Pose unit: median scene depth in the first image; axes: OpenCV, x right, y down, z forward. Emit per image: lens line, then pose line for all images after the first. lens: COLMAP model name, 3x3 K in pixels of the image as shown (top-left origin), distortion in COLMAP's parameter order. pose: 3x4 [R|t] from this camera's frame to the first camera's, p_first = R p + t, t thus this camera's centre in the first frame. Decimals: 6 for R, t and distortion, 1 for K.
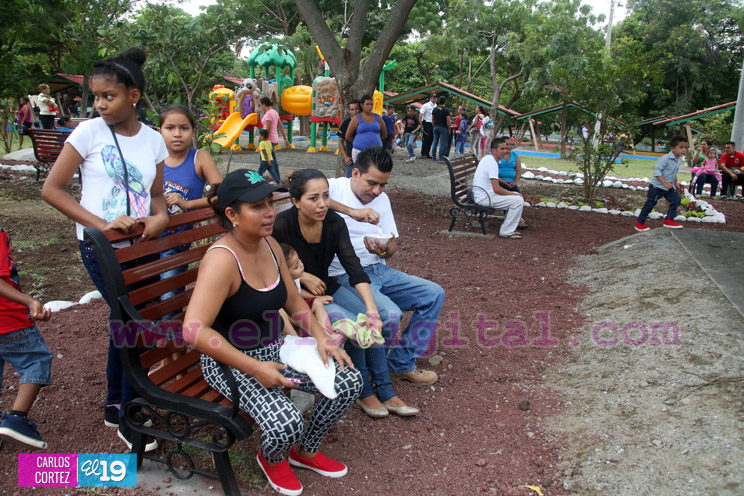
lens RADIAL K [[615.6, 0, 371.8], [0, 615.6, 249.7], [0, 0, 1]] dist [-0.134887, 0.114493]
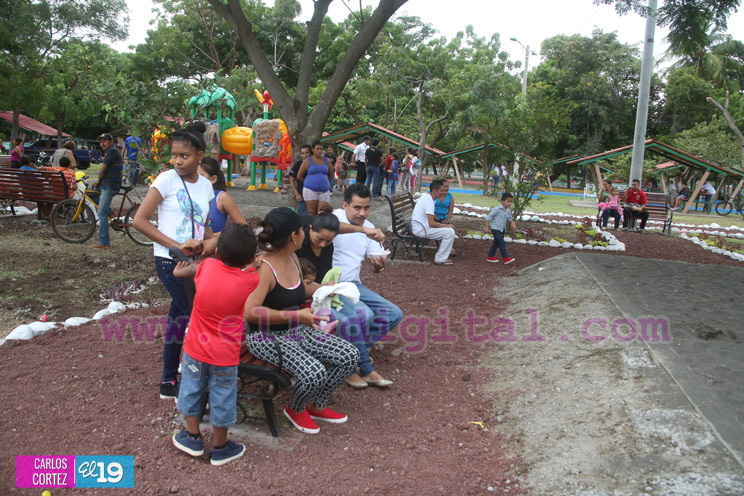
lens RADIAL K [[615.6, 0, 370.3], [0, 615.6, 252.4], [0, 0, 1]] dist [-0.134887, 0.114493]
pose [[0.993048, -0.010051, 0.117278, -0.061833], [0.016477, 0.998408, -0.053950, 0.023005], [-0.116549, 0.055507, 0.991633, -0.179705]]
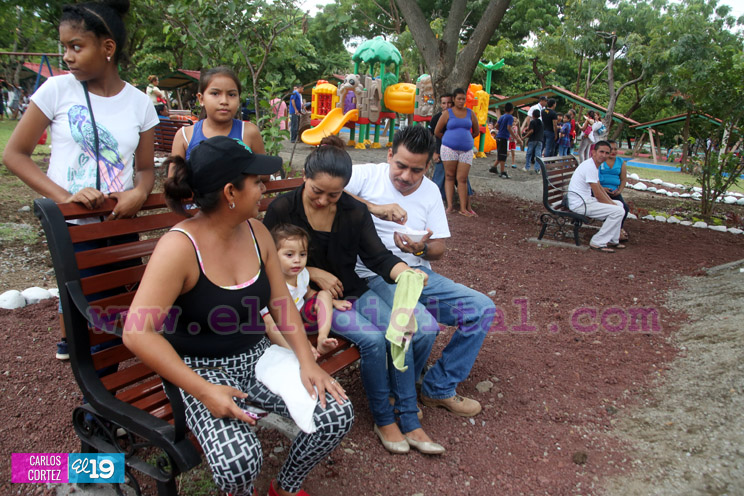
lens RADIAL K [[615.6, 0, 372.7], [0, 615.6, 253.0], [0, 0, 1]] dist [-0.134887, 0.114493]
pose [[0.983450, 0.066396, -0.168576, 0.050136], [-0.066413, 0.997777, 0.005541, 0.001462], [0.168569, 0.005746, 0.985673, 0.088778]]
